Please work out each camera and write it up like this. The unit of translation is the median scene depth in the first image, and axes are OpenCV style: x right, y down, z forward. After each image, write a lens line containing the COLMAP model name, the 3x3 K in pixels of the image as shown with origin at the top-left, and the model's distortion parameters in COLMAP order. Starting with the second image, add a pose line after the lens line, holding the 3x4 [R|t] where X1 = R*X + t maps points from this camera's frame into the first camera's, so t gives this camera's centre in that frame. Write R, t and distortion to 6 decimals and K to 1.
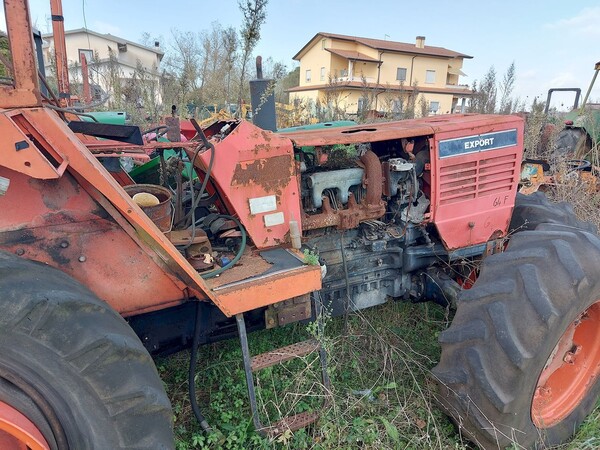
lens RADIAL K [[451.2, 0, 300.0], [0, 451.2, 225.0], [0, 0, 1]] dist [0.114122, -0.126024]
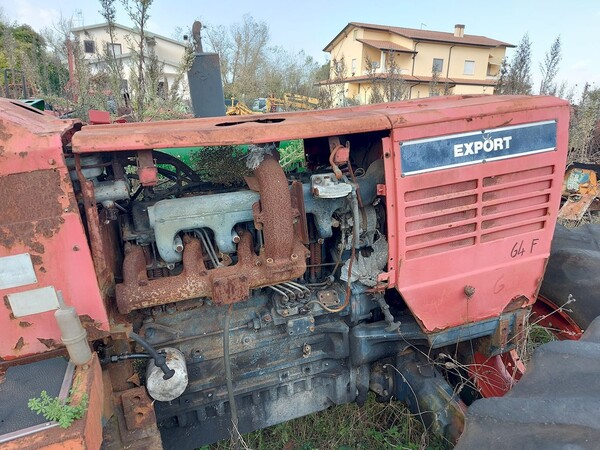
lens RADIAL K [[451.2, 0, 300.0], [0, 451.2, 225.0], [0, 0, 1]] dist [0.114122, -0.126024]
pose [[0.996935, 0.018668, -0.075978, 0.210601], [-0.017877, 0.999779, 0.011085, -0.084609], [0.076168, -0.009692, 0.997048, 0.426814]]
